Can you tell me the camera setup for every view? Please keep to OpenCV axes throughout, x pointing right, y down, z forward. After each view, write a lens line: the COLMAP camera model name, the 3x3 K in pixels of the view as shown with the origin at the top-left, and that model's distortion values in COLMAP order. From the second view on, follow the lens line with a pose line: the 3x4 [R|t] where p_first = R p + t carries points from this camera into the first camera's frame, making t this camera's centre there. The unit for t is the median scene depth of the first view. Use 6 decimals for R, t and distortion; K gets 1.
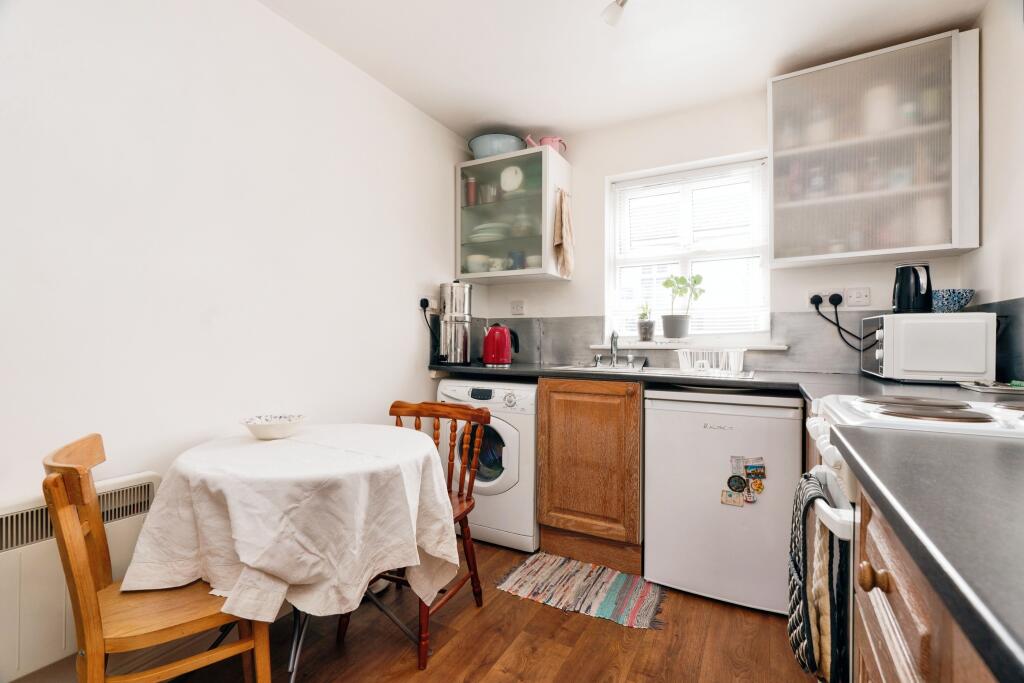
lens RADIAL K [[473.1, 0, 508.1], [0, 473.1, 320.8], [0, 0, 1]] dist [-0.002680, 0.000521]
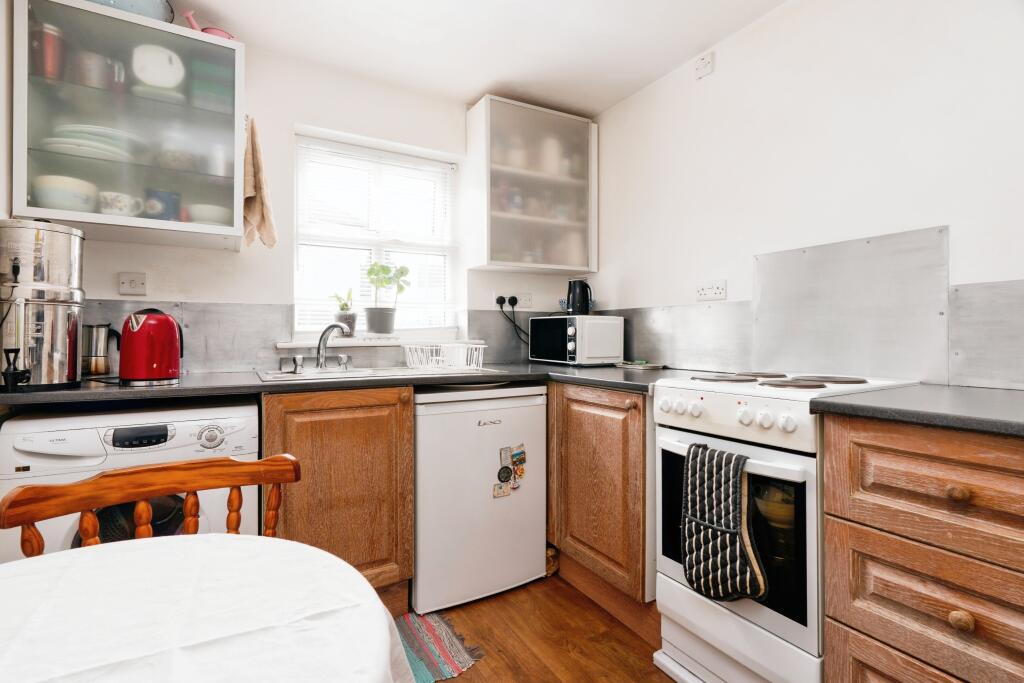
lens RADIAL K [[473.1, 0, 508.1], [0, 473.1, 320.8], [0, 0, 1]] dist [-0.002680, 0.000521]
pose [[0.514456, 0.019513, 0.857295, -0.345468], [-0.032036, 0.999480, -0.003524, 0.009556], [-0.856918, -0.025652, 0.514814, 0.395585]]
